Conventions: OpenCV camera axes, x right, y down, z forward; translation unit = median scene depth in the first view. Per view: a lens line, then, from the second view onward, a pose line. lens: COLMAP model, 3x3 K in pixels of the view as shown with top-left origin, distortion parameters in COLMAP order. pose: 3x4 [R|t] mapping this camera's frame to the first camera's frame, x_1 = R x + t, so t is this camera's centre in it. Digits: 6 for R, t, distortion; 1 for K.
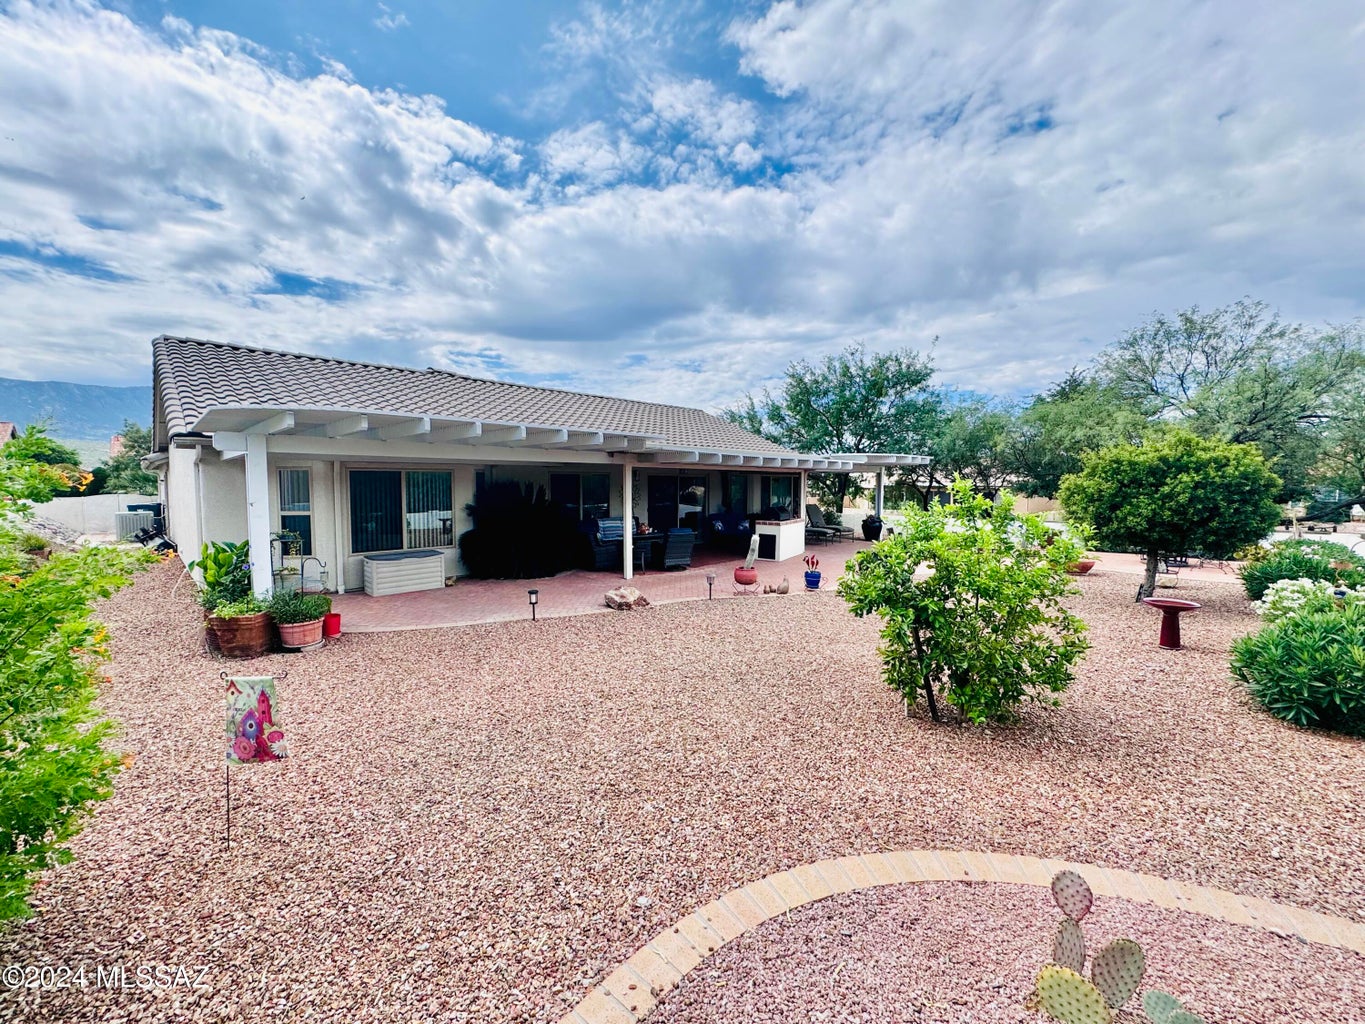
lens RADIAL K [[543.8, 0, 682.5], [0, 543.8, 512.0], [0, 0, 1]] dist [0.034523, -0.019370]
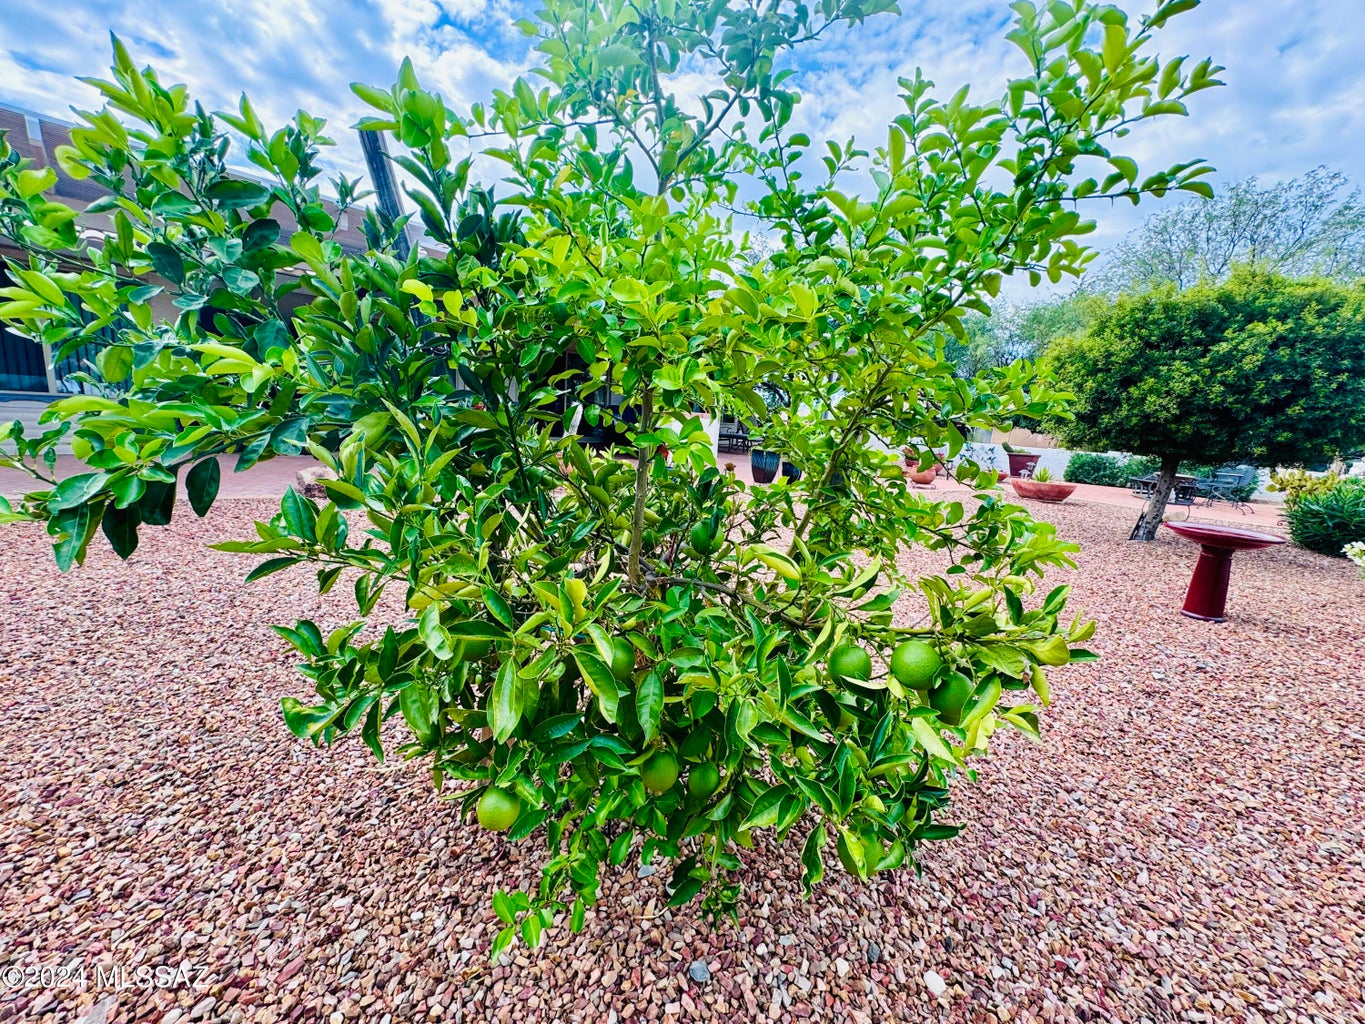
lens RADIAL K [[550.8, 0, 682.5], [0, 550.8, 512.0], [0, 0, 1]] dist [0.002342, 0.000249]
pose [[0.997250, 0.066183, 0.033358, 0.306368], [-0.070002, 0.988959, 0.130614, 0.094712], [-0.024345, -0.132590, 0.990872, 0.422078]]
